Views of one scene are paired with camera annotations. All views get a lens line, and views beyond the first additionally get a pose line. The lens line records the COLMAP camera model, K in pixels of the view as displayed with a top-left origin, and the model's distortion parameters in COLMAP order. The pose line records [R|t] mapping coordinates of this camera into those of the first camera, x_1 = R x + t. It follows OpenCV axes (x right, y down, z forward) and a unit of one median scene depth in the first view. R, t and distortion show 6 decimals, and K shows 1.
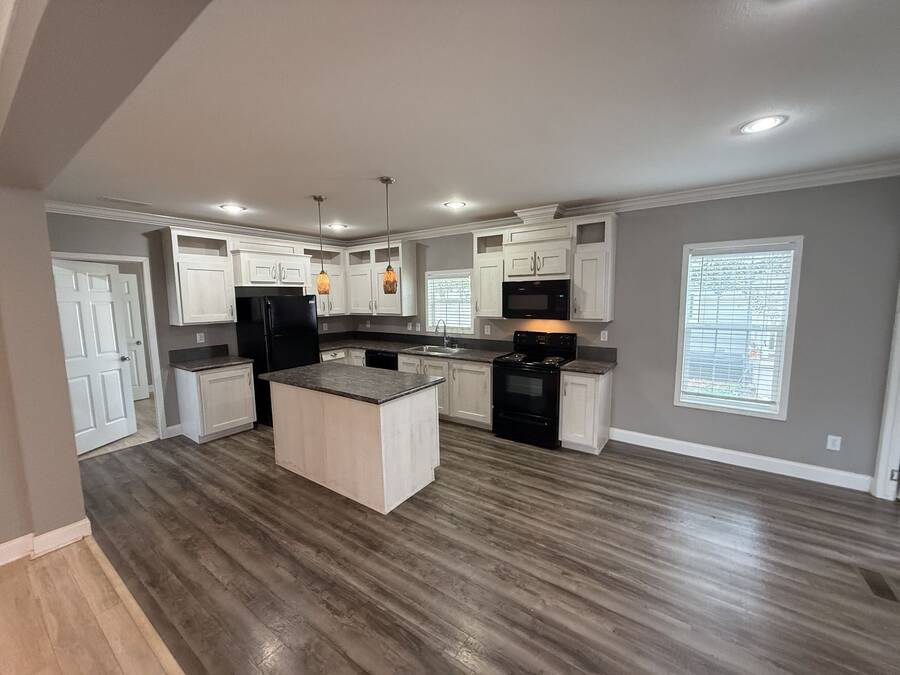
lens RADIAL K [[355.8, 0, 447.0], [0, 355.8, 338.6], [0, 0, 1]] dist [-0.000969, 0.000513]
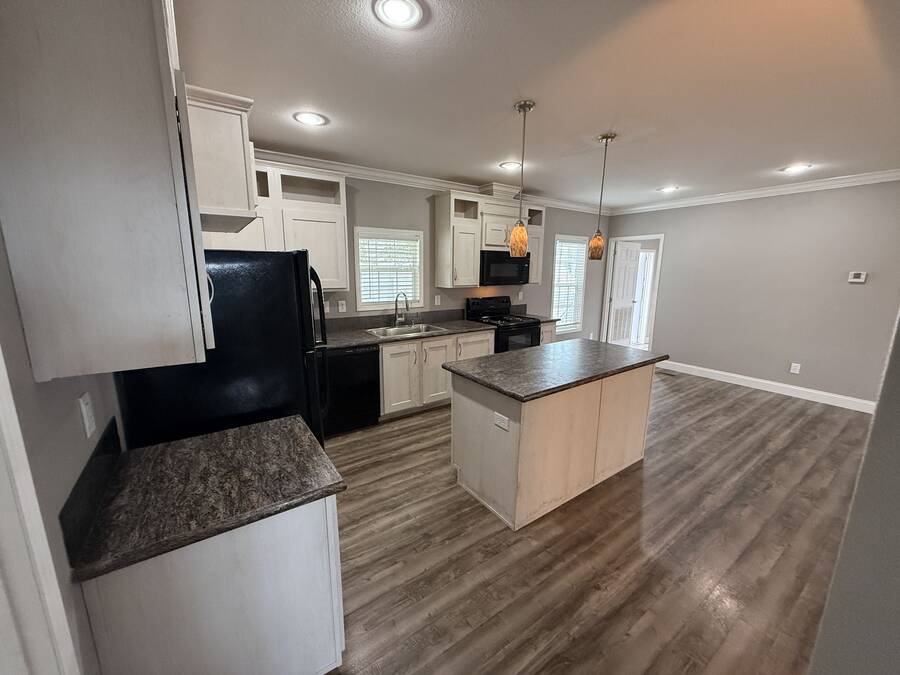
lens RADIAL K [[355.8, 0, 450.1], [0, 355.8, 340.5], [0, 0, 1]] dist [-0.000969, 0.000513]
pose [[0.345790, -0.175830, 0.921690, -0.919807], [0.096138, 0.983755, 0.151602, -0.071911], [-0.933374, 0.036187, 0.357077, 0.774812]]
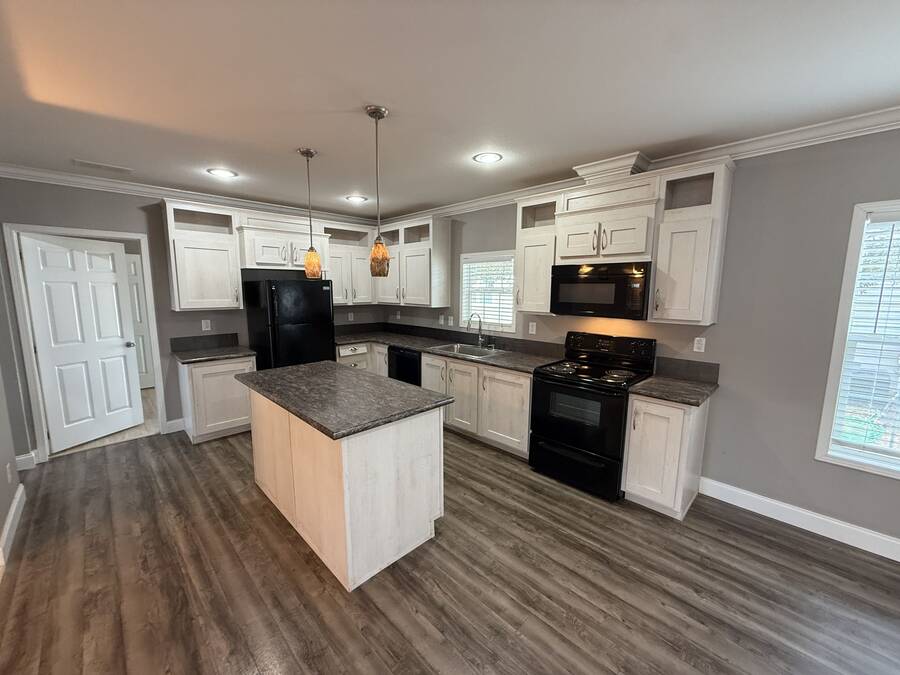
lens RADIAL K [[355.8, 0, 448.3], [0, 355.8, 339.6], [0, 0, 1]] dist [-0.000969, 0.000513]
pose [[0.984857, 0.043821, -0.167737, 0.076784], [-0.038935, 0.998719, 0.032312, -0.021028], [0.168938, -0.025291, 0.985302, 0.237581]]
